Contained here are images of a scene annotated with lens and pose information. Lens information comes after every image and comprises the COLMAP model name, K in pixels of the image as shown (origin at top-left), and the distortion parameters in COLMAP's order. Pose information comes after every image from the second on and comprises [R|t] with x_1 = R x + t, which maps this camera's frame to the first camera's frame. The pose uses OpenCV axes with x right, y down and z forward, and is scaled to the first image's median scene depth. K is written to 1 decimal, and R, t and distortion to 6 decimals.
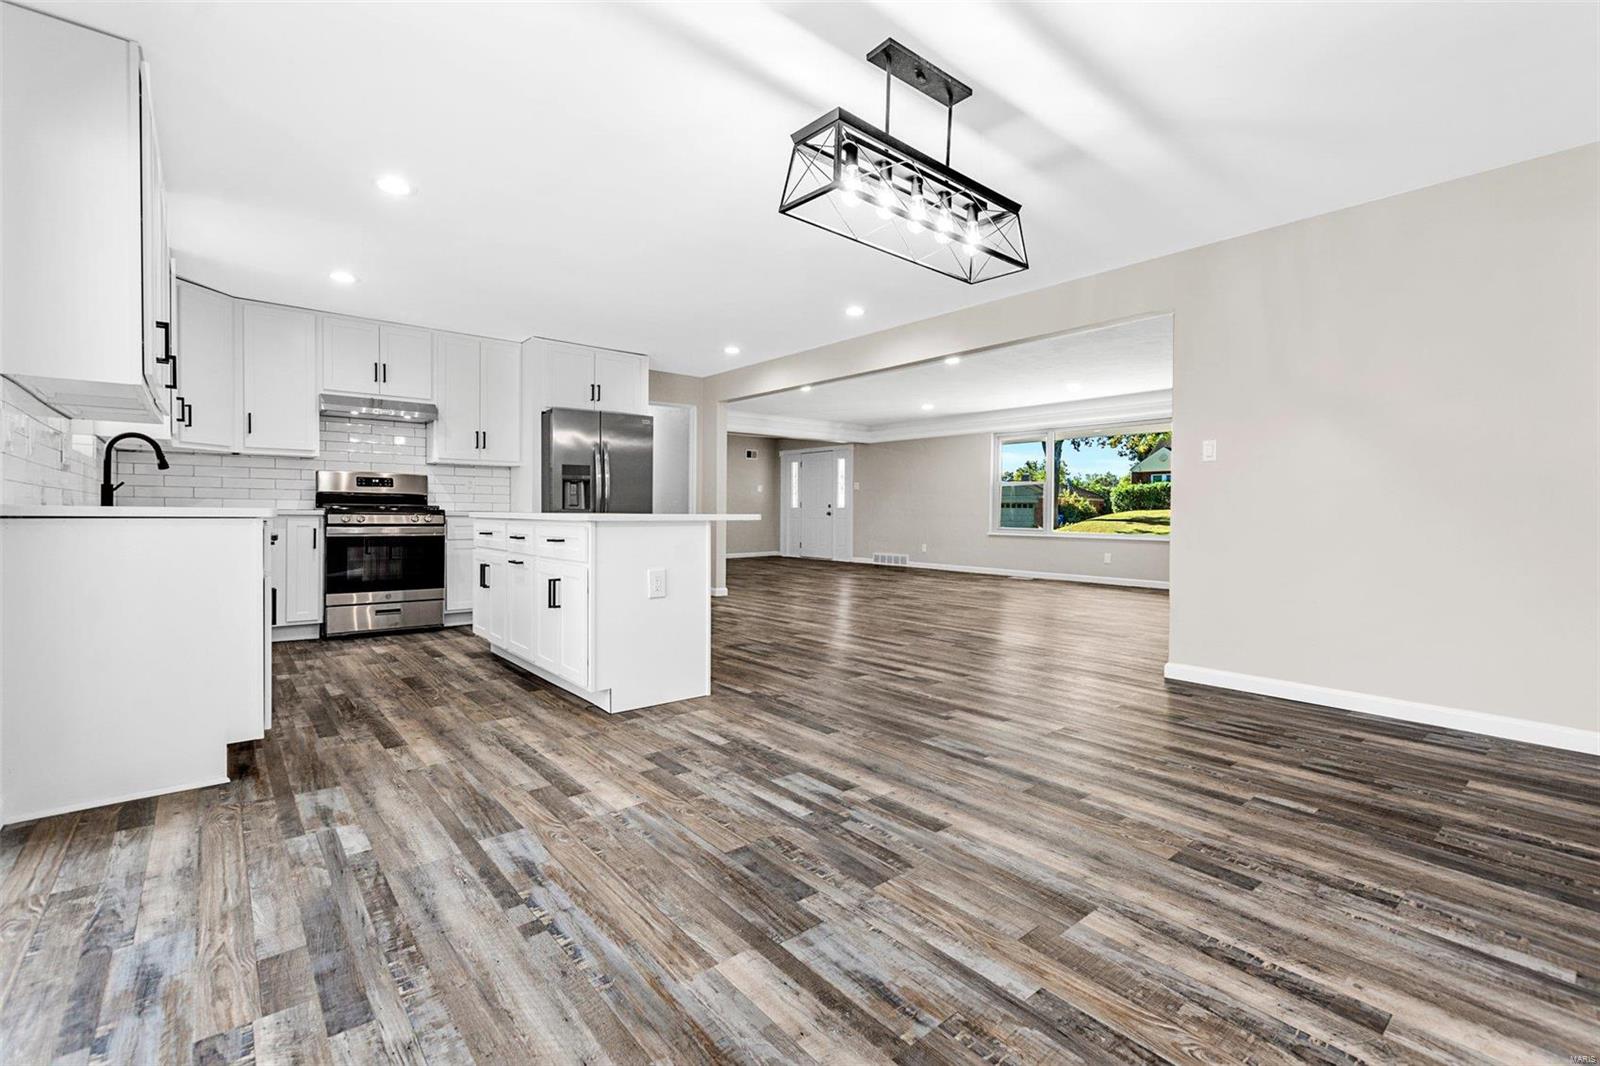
lens RADIAL K [[697.0, 0, 806.3], [0, 697.0, 518.8], [0, 0, 1]] dist [-0.001297, -0.001394]
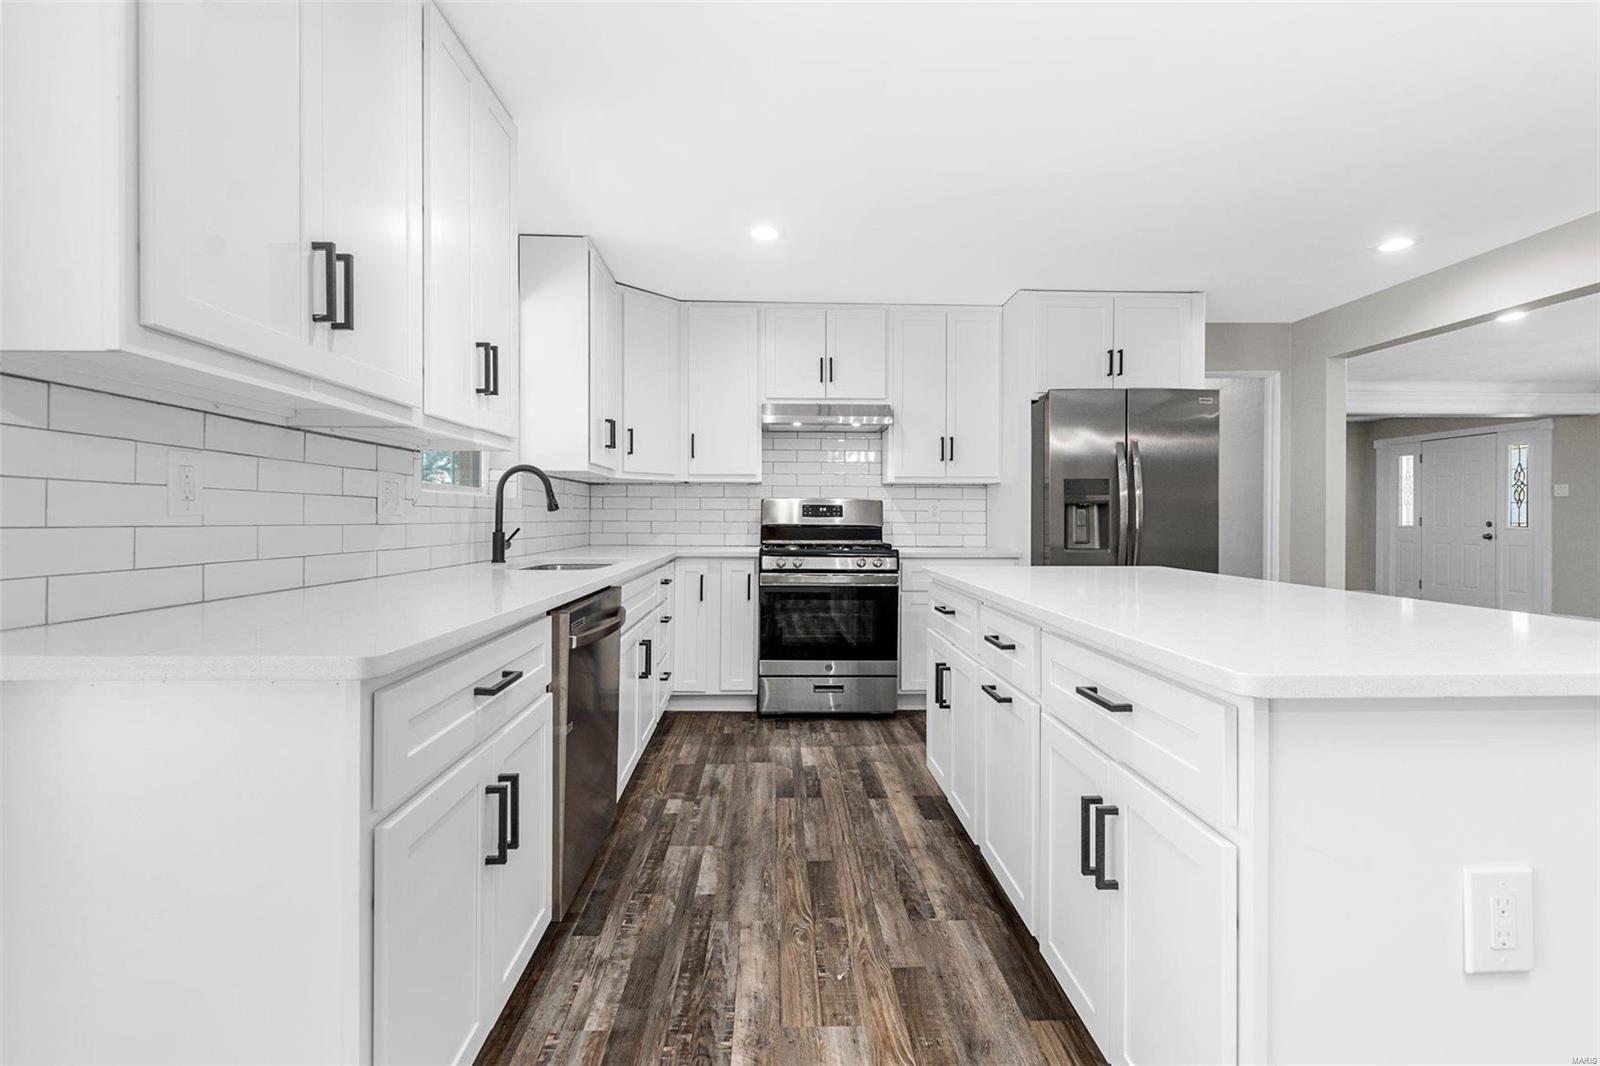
lens RADIAL K [[697.0, 0, 799.2], [0, 697.0, 524.5], [0, 0, 1]] dist [-0.001297, -0.001394]
pose [[0.786778, 0.000740, -0.617236, -0.169663], [-0.002630, 0.999994, -0.002154, -0.039287], [0.617231, 0.003318, 0.786775, 0.400882]]
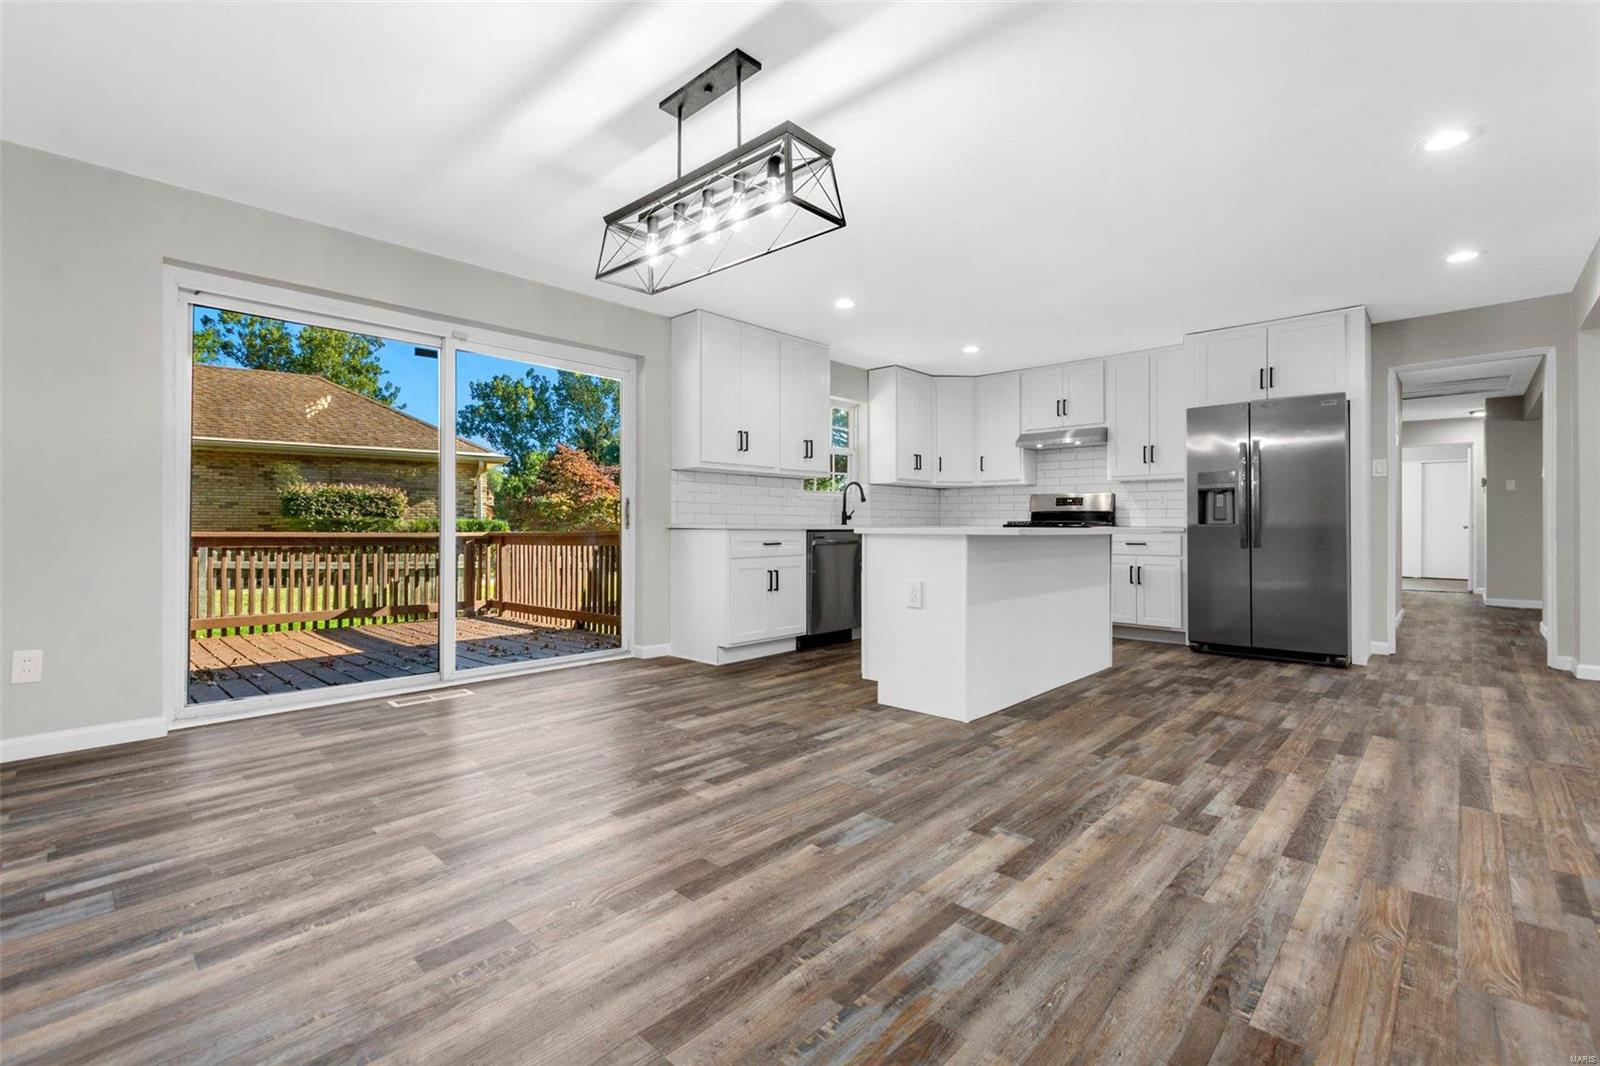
lens RADIAL K [[697.0, 0, 792.7], [0, 697.0, 512.8], [0, 0, 1]] dist [-0.001297, -0.001394]
pose [[0.113663, -0.024926, -0.993207, 0.520523], [-0.010833, 0.999595, -0.026326, 0.000815], [0.993460, 0.013751, 0.113347, 0.453969]]
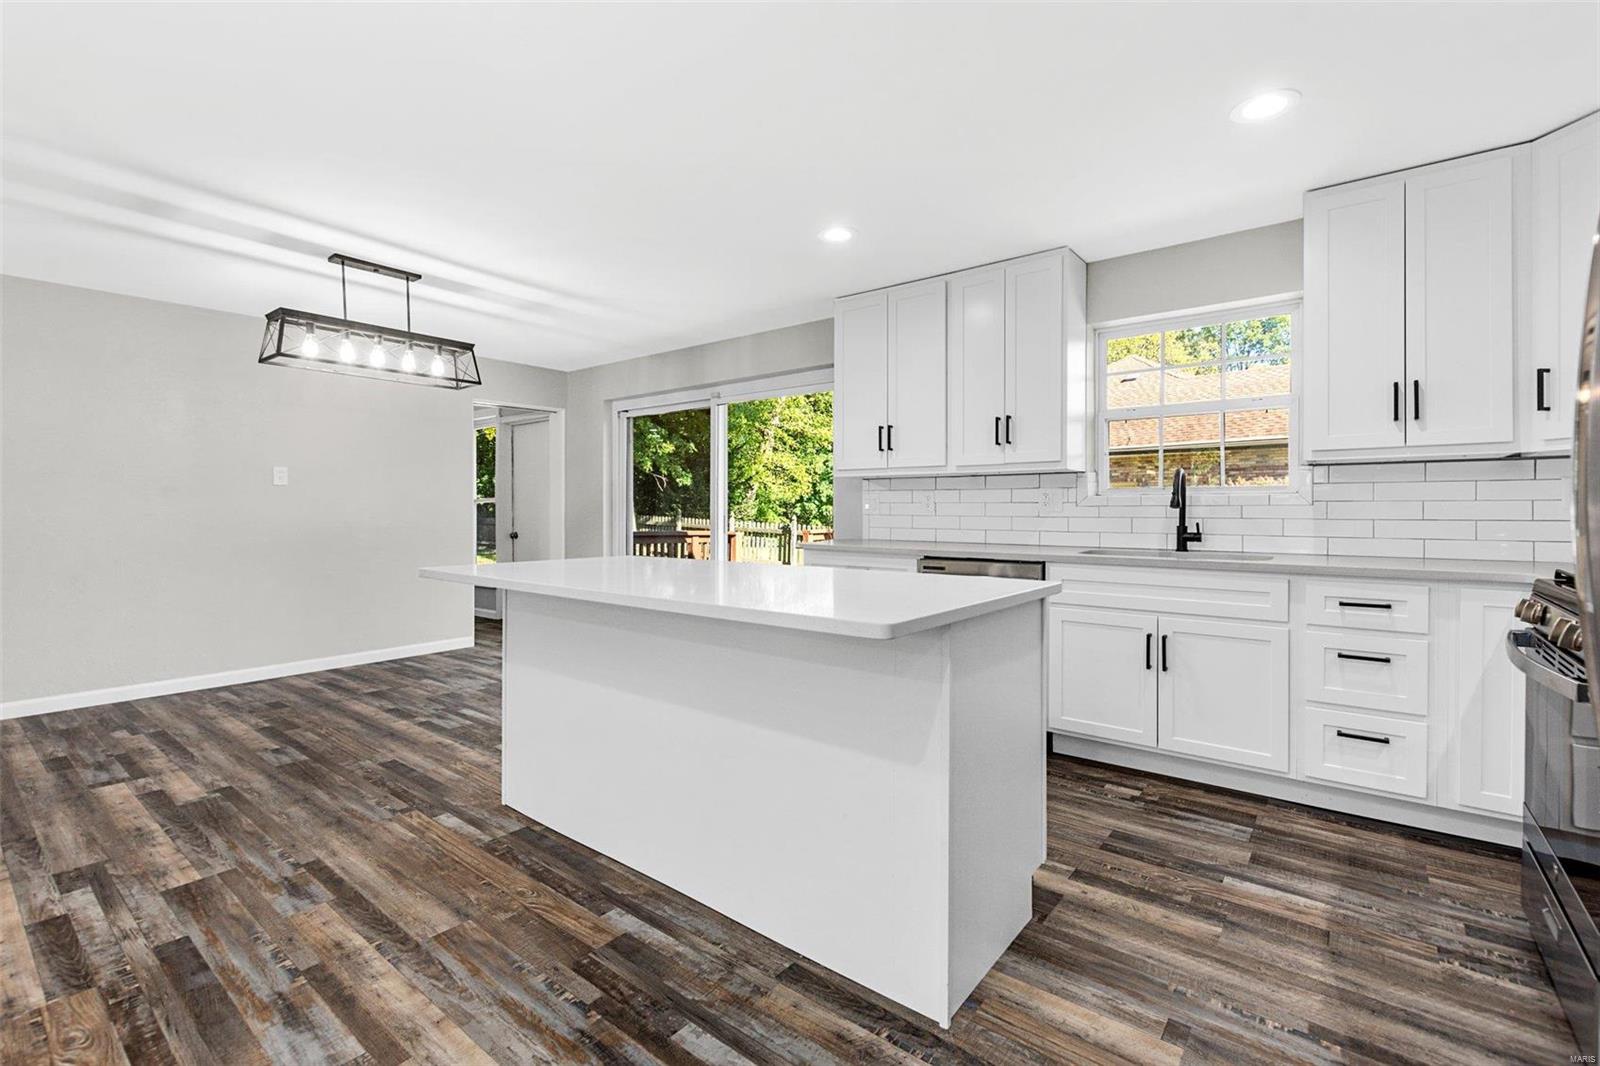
lens RADIAL K [[697.0, 0, 815.7], [0, 697.0, 529.2], [0, 0, 1]] dist [-0.001297, -0.001394]
pose [[-0.974263, -0.000521, -0.225413, -0.205659], [-0.009439, 0.999215, 0.038487, -0.054210], [0.225216, 0.039624, -0.973503, 1.237927]]
